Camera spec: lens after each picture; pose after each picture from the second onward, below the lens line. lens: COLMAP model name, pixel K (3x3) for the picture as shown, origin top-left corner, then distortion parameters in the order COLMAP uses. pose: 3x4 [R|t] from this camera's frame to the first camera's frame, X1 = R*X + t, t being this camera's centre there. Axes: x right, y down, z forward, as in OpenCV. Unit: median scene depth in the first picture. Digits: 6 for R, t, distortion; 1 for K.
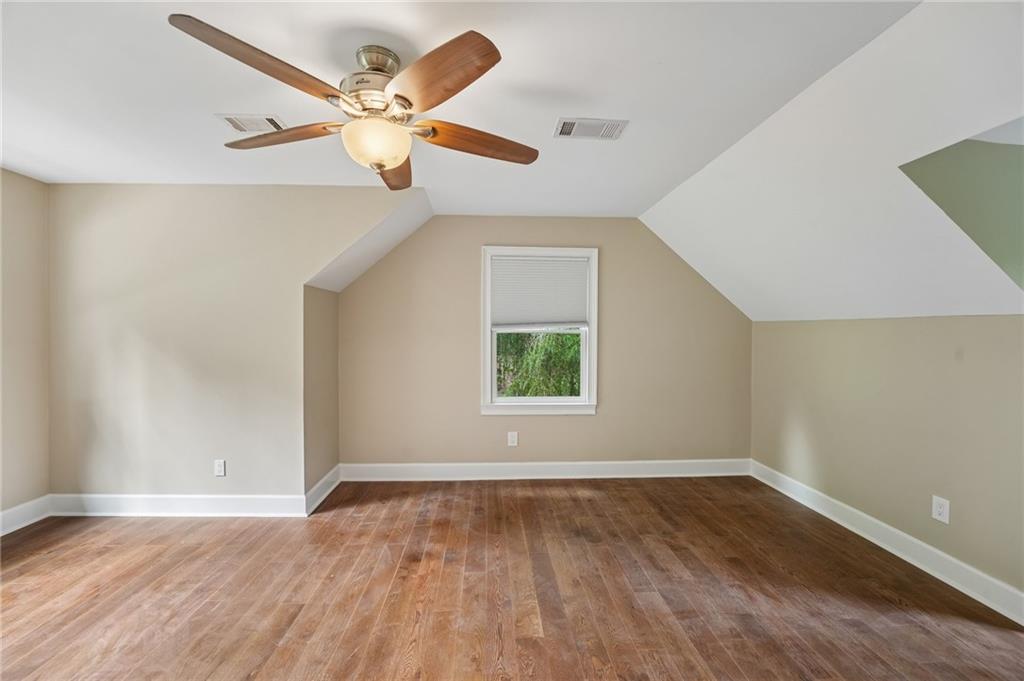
lens RADIAL K [[420.0, 0, 507.4], [0, 420.0, 336.8], [0, 0, 1]] dist [-0.026916, 0.000054]
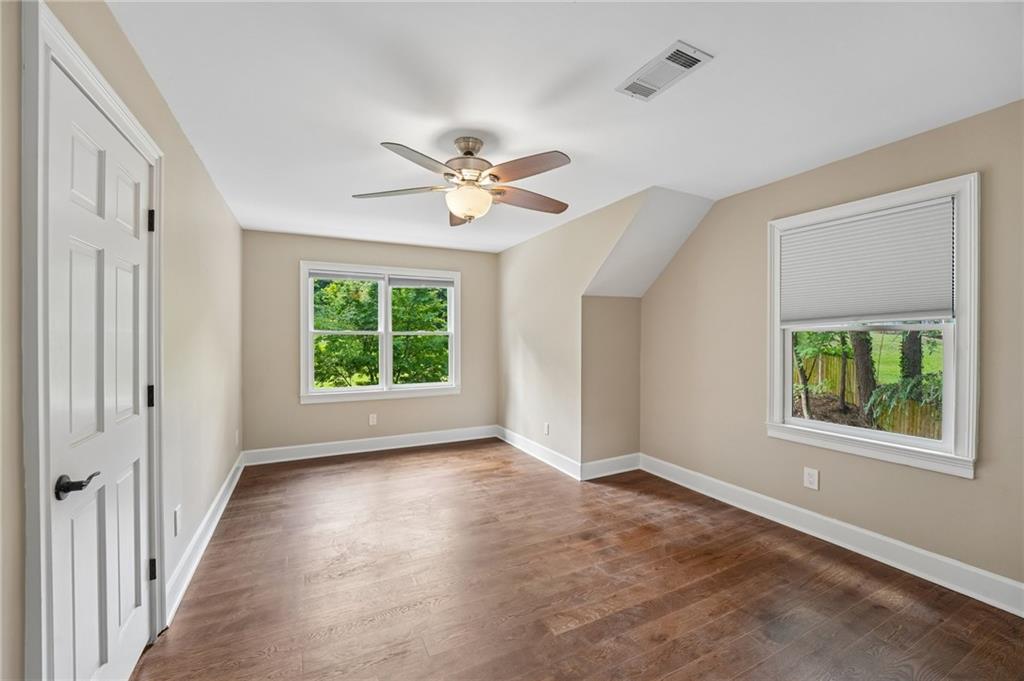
lens RADIAL K [[420.0, 0, 507.4], [0, 420.0, 336.8], [0, 0, 1]] dist [-0.026916, 0.000054]
pose [[0.380558, -0.005280, -0.924742, 0.597906], [0.000075, 0.999984, -0.005679, 0.005527], [0.924757, 0.002092, 0.380552, 0.313793]]
